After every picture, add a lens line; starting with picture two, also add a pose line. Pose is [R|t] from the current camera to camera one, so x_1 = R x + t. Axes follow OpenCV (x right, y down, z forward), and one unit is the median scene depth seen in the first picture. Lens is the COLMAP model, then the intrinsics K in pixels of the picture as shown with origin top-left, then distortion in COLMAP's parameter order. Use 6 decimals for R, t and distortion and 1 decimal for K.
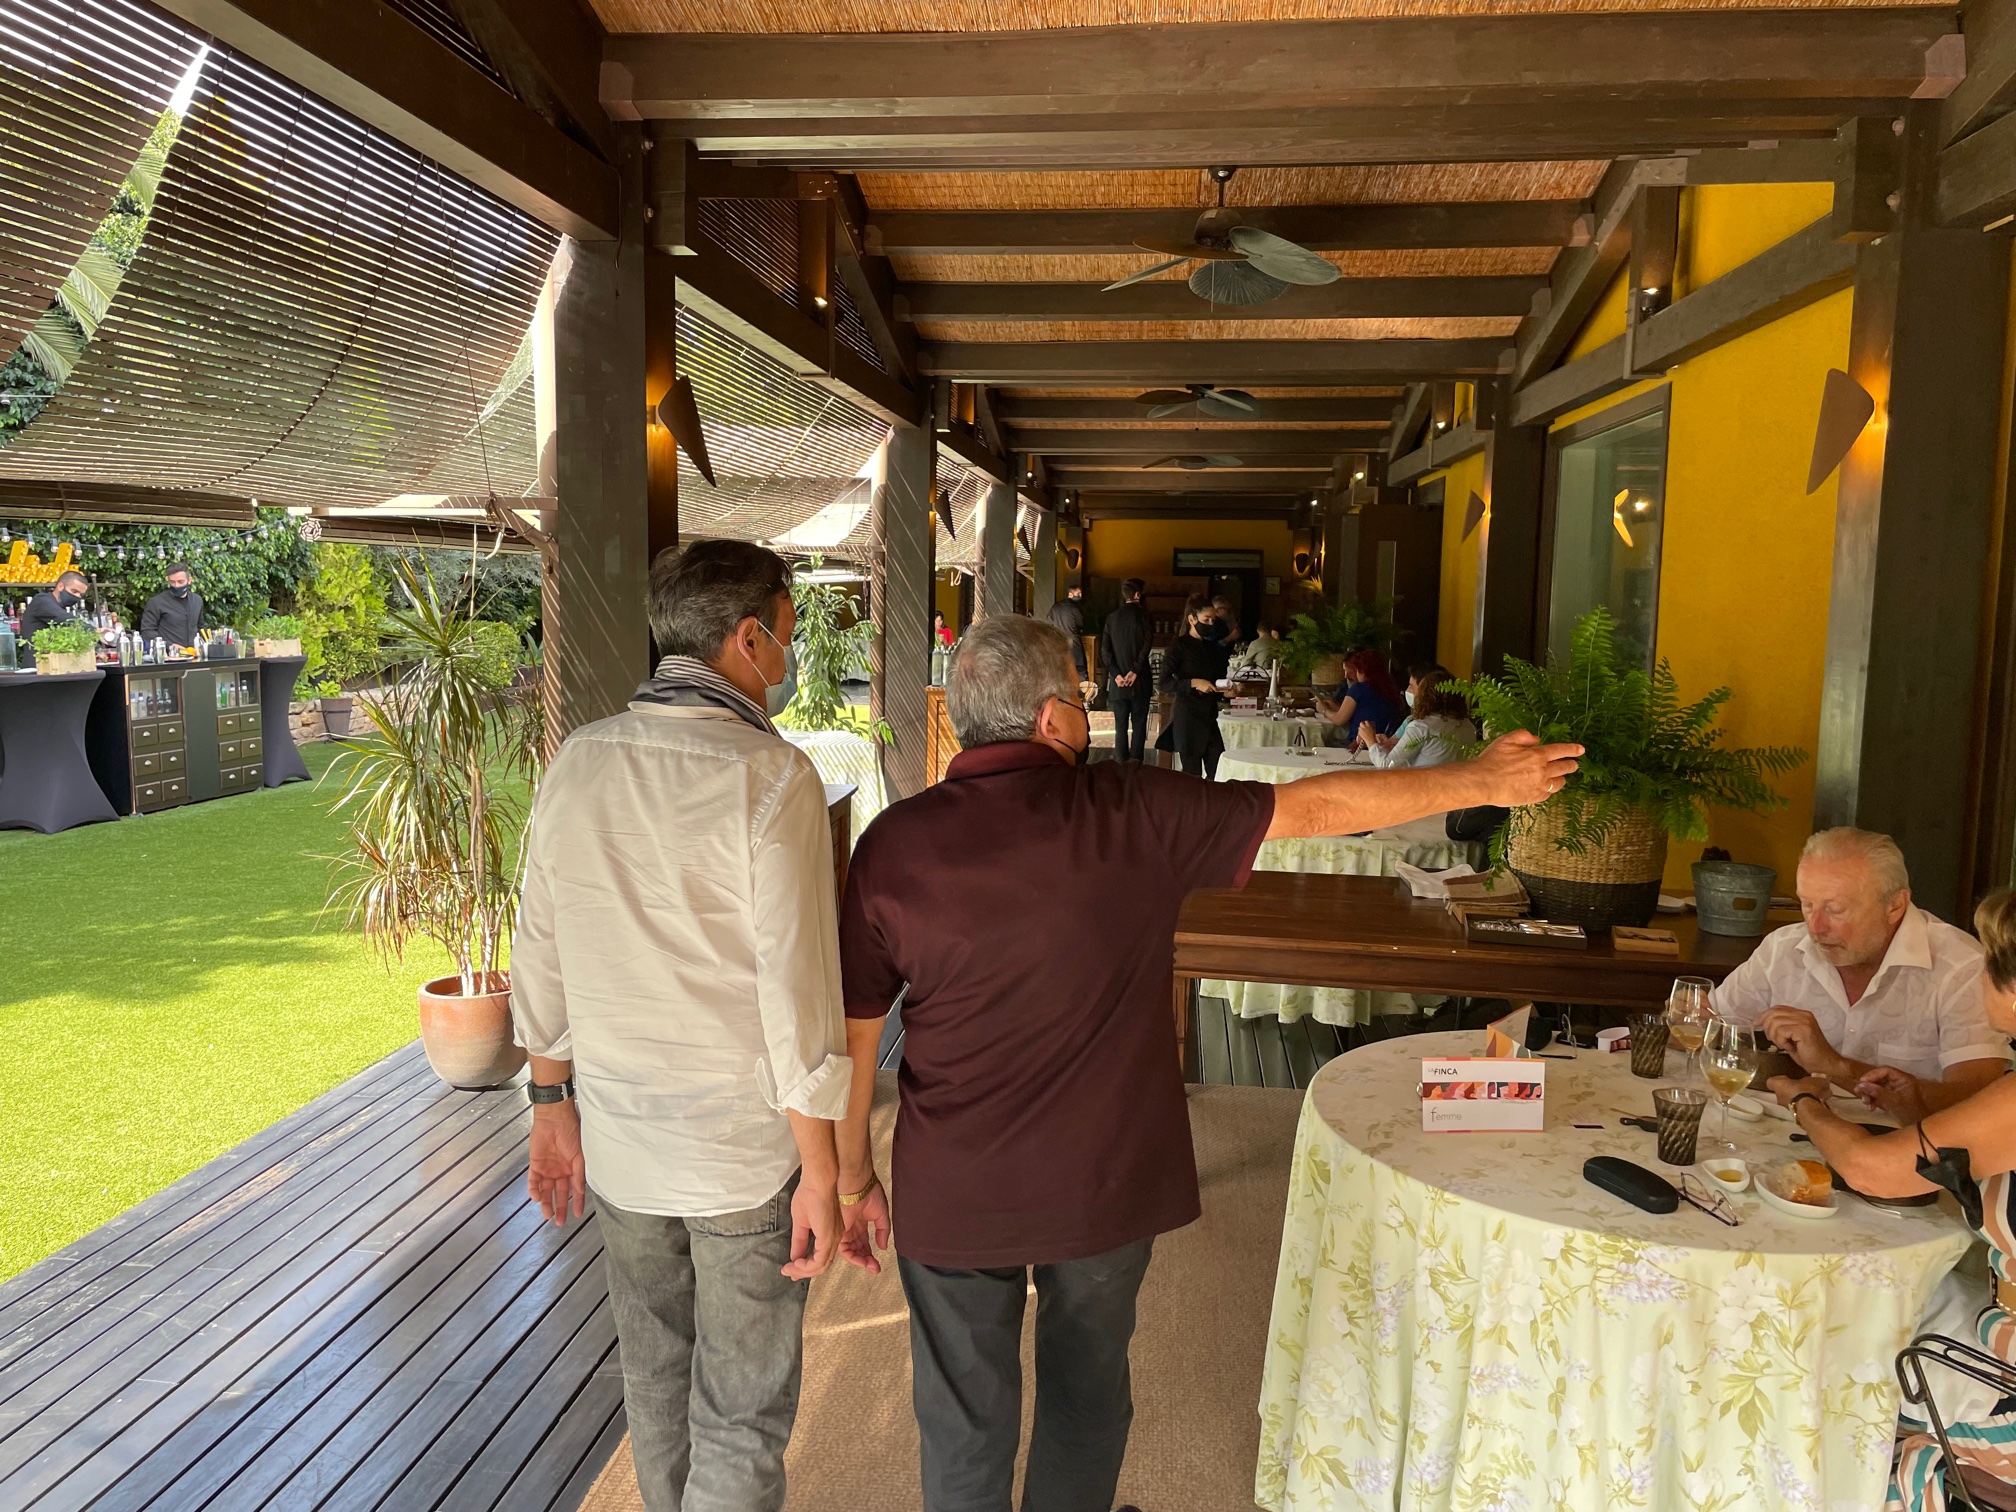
lens RADIAL K [[1523.4, 0, 1006.9], [0, 1523.4, 754.2], [0, 0, 1]] dist [0.078199, -0.109606]
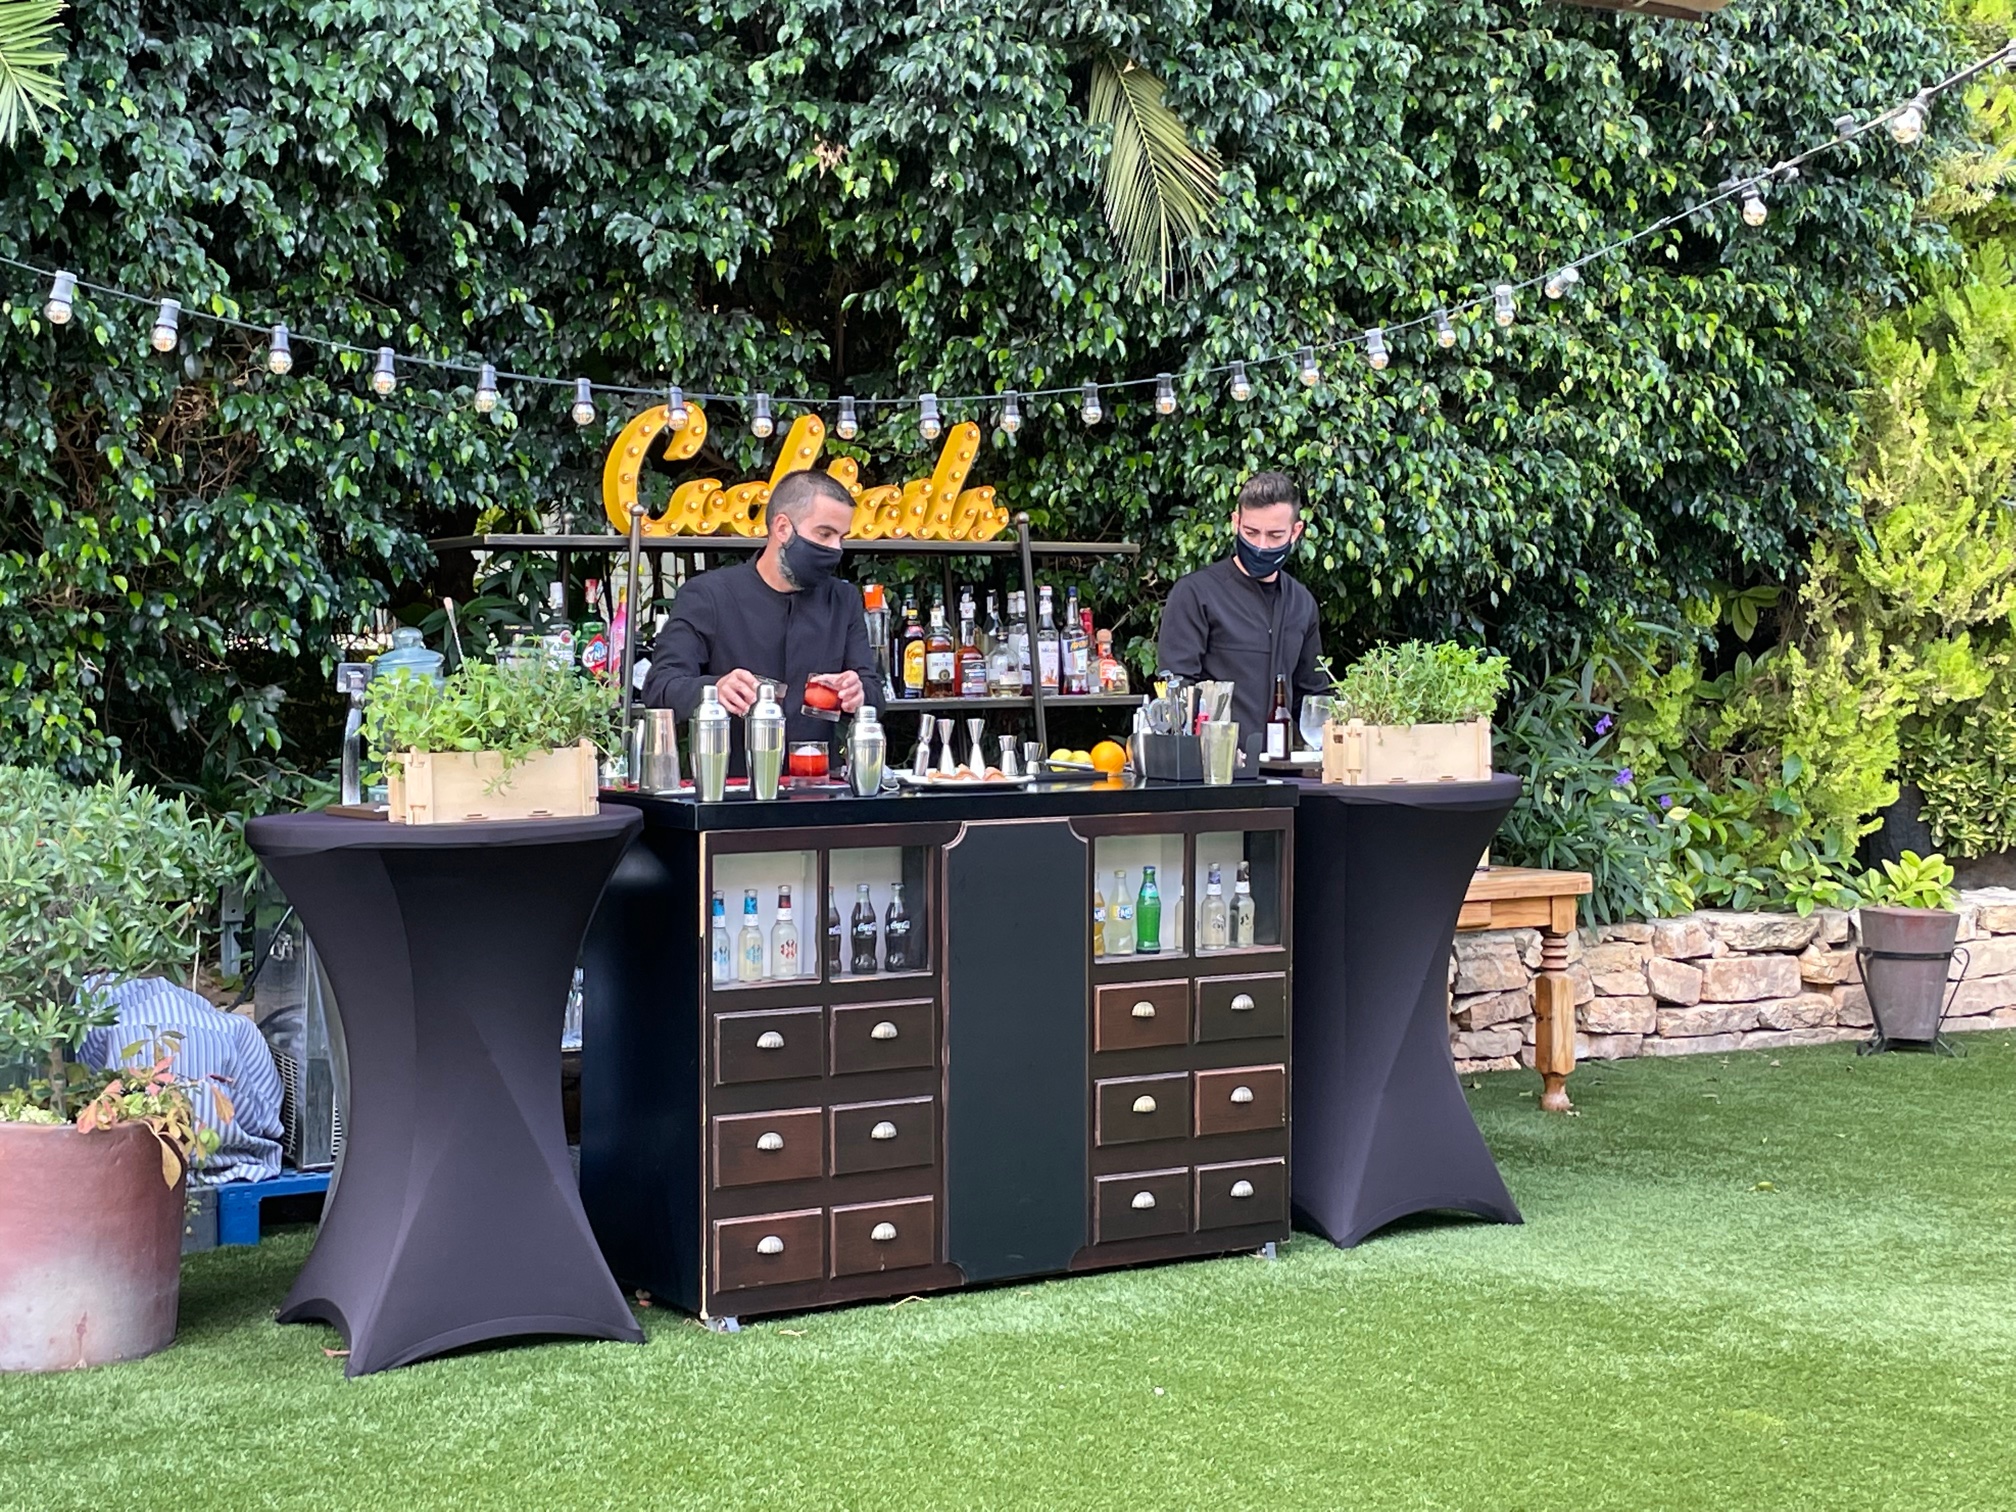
lens RADIAL K [[3111.8, 0, 1007.8], [0, 3111.8, 755.7], [0, 0, 1]] dist [-0.002299, 0.000000]
pose [[0.631318, 0.037380, -0.774623, -0.071861], [-0.085612, 0.996092, -0.021707, -0.047570], [0.770784, 0.080021, 0.632051, 0.557680]]
